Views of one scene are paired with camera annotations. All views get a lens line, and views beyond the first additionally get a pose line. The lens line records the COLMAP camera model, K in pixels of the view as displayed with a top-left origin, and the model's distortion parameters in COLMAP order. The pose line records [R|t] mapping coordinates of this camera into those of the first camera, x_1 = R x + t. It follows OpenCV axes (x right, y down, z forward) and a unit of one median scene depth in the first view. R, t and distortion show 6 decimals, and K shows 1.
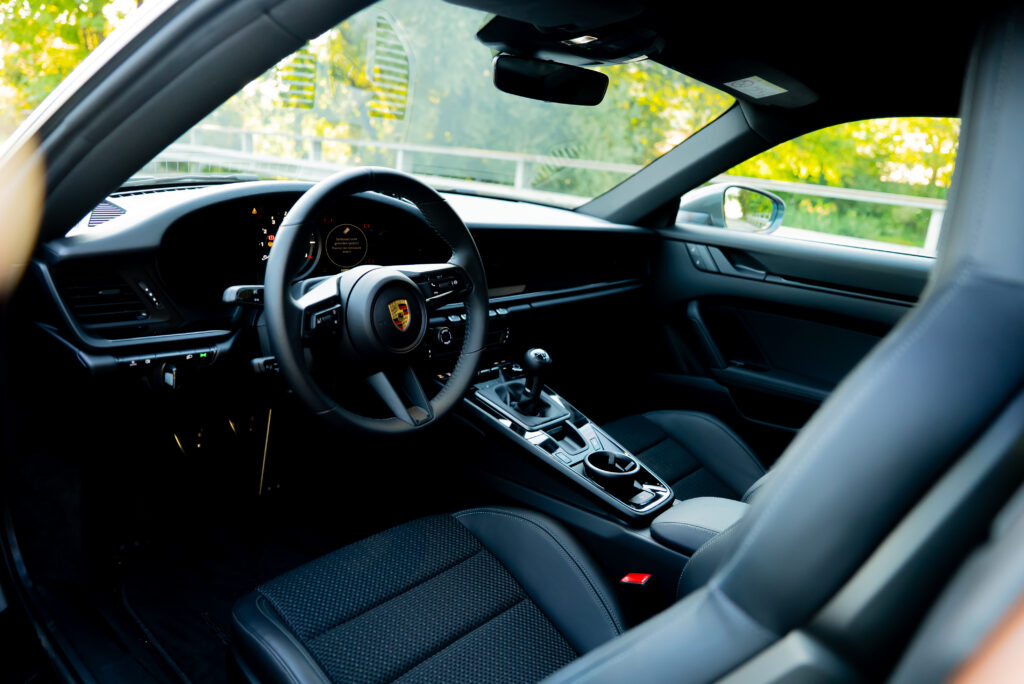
lens RADIAL K [[740.5, 0, 508.2], [0, 740.5, 338.6], [0, 0, 1]] dist [-0.056626, 0.024548]
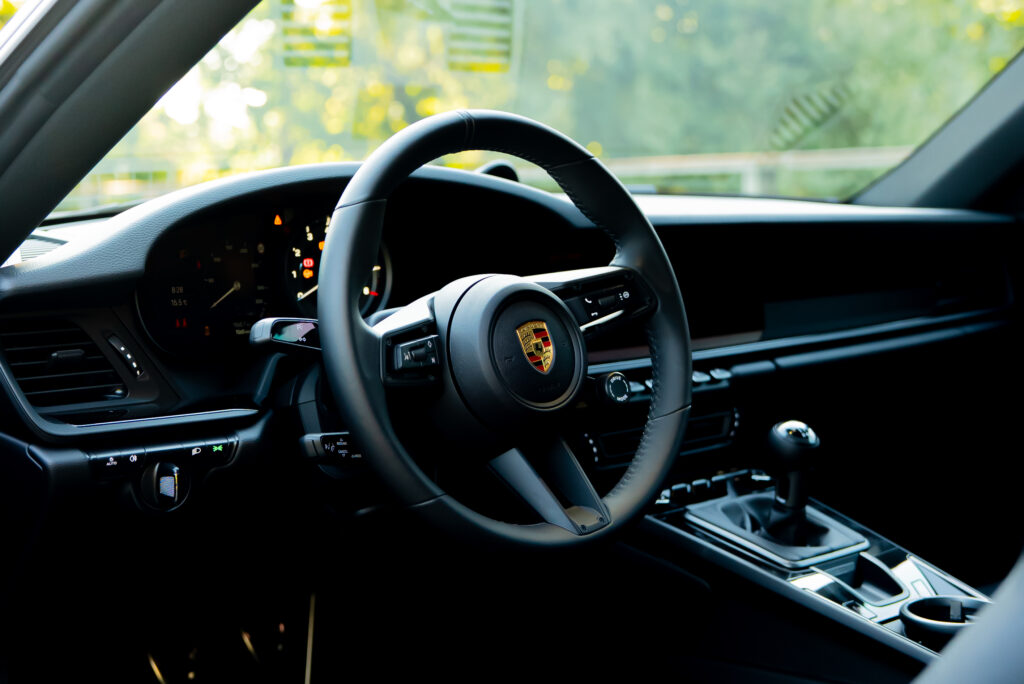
lens RADIAL K [[1651.0, 0, 512.0], [0, 1651.0, 339.9], [0, 0, 1]] dist [0.027098, 0.000000]
pose [[0.983761, -0.110516, -0.141422, 0.019711], [0.086562, 0.982393, -0.165562, 0.163177], [0.157229, 0.150632, 0.976007, -0.266728]]
